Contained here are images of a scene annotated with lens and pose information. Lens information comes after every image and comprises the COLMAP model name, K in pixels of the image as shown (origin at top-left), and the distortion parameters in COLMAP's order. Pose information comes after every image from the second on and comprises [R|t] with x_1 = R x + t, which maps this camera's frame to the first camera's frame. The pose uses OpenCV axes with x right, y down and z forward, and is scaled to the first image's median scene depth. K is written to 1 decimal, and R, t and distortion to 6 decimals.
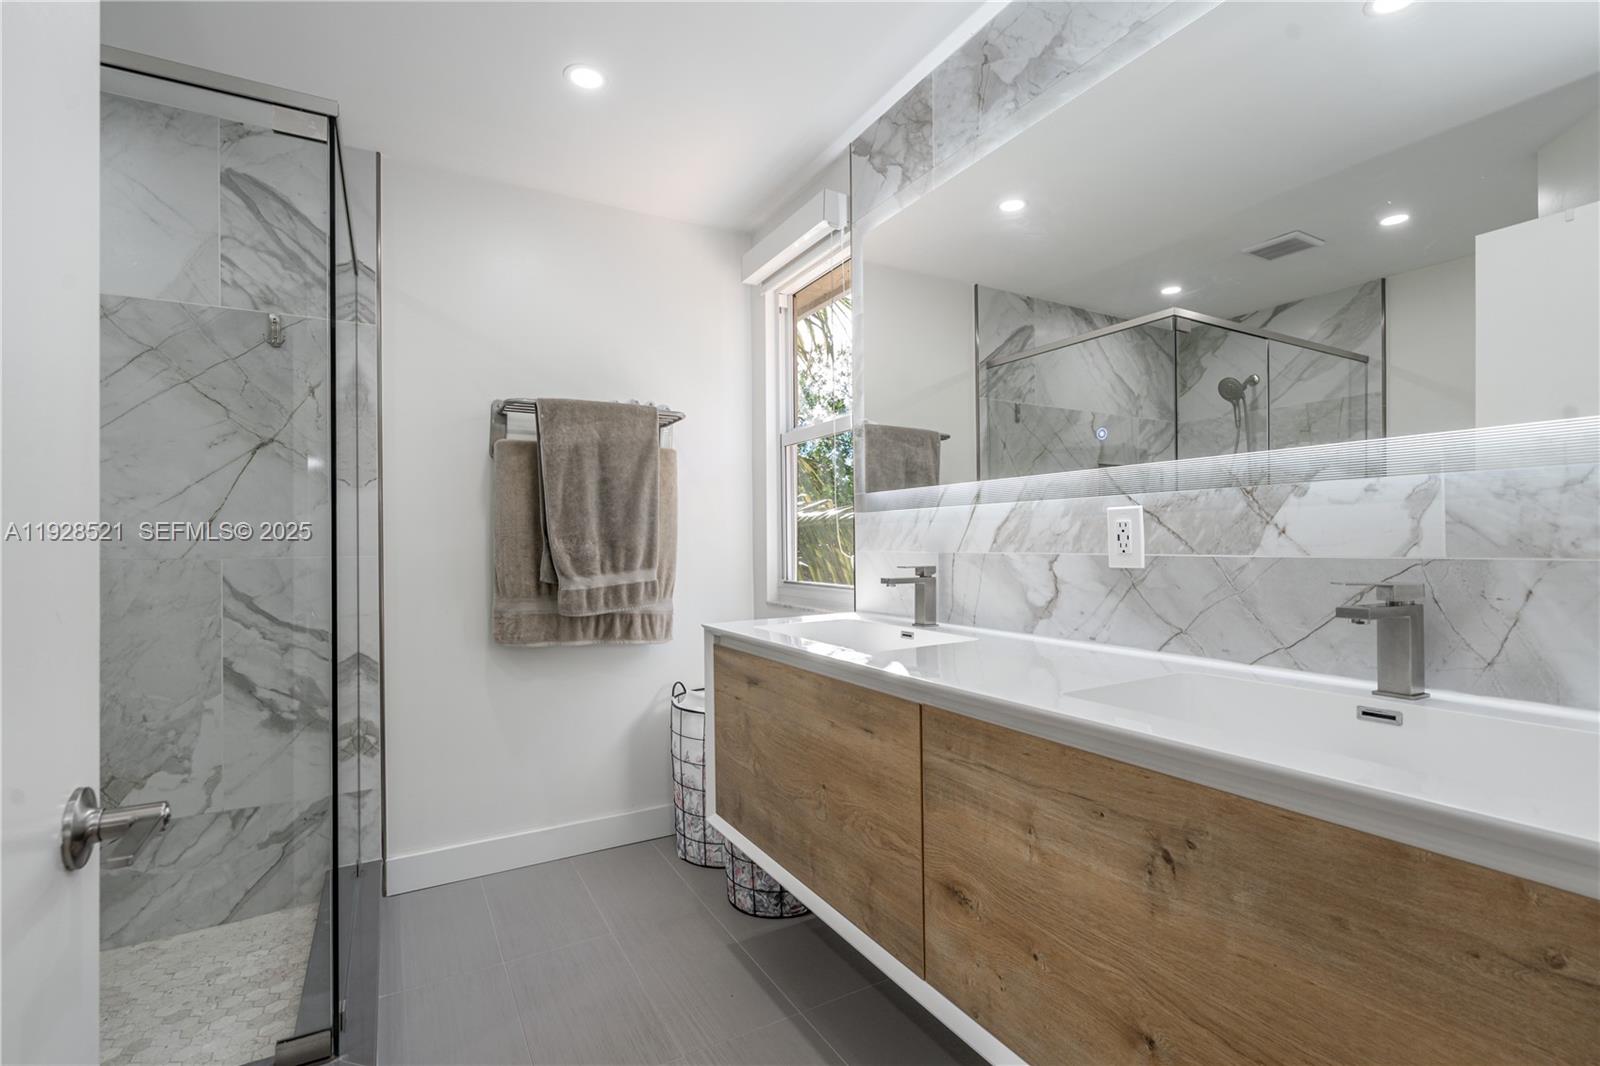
lens RADIAL K [[737.8, 0, 803.4], [0, 737.8, 528.9], [0, 0, 1]] dist [0.002730, 0.000062]
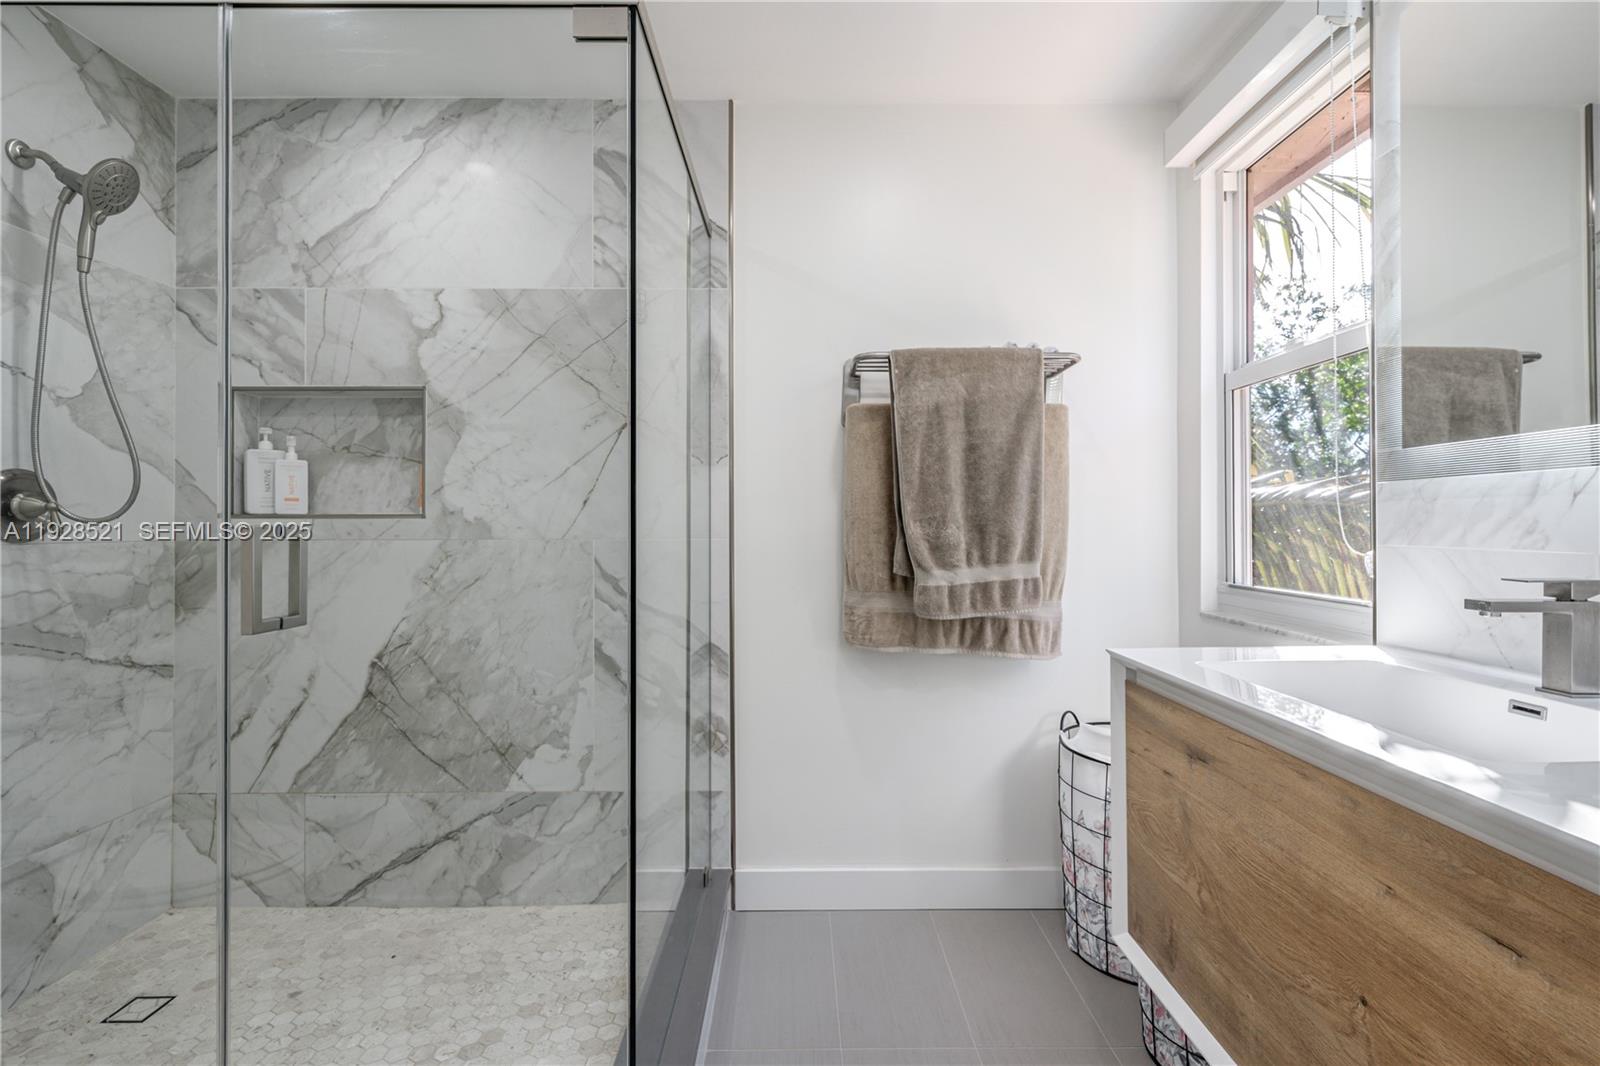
lens RADIAL K [[737.8, 0, 803.6], [0, 737.8, 524.0], [0, 0, 1]] dist [0.002730, 0.000062]
pose [[0.872753, 0.008332, -0.488091, -0.046305], [0.000570, 0.999836, 0.018087, 0.001116], [0.488161, -0.016064, 0.872606, 0.249007]]
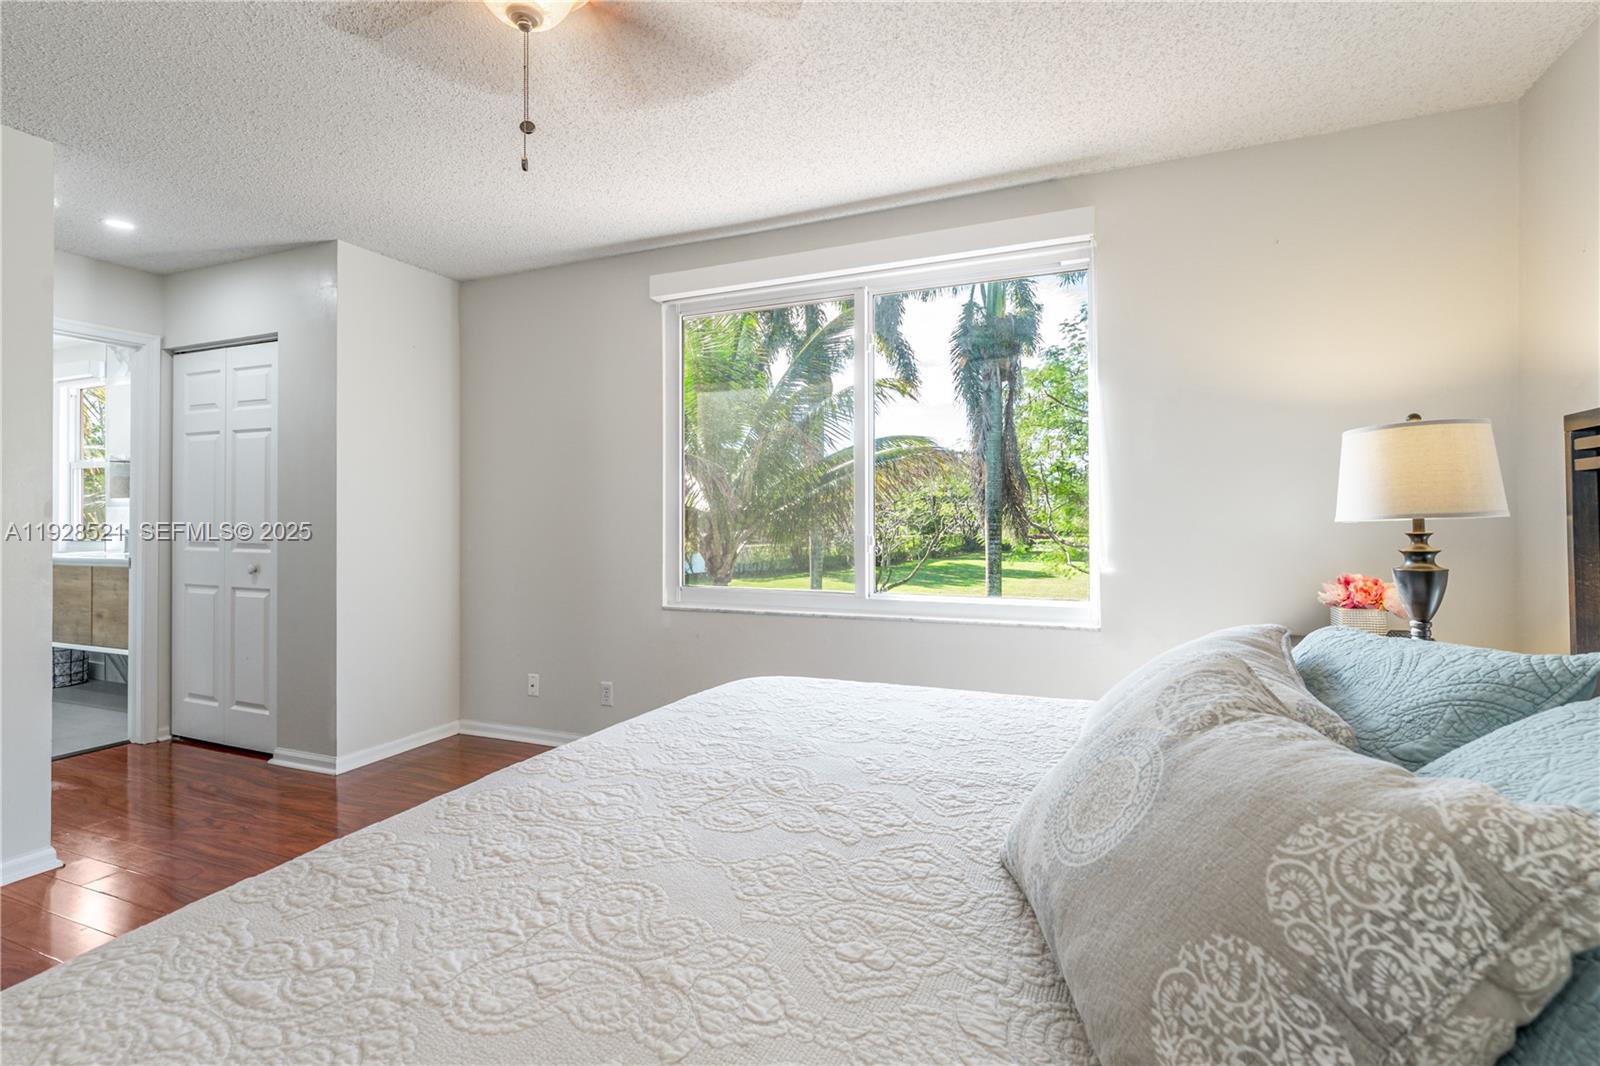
lens RADIAL K [[737.8, 0, 797.9], [0, 737.8, 518.6], [0, 0, 1]] dist [0.002730, 0.000062]
pose [[0.789501, 0.013598, 0.613598, 0.368364], [-0.019042, 0.999816, 0.002343, -0.032084], [-0.613454, -0.013534, 0.789615, -2.159955]]
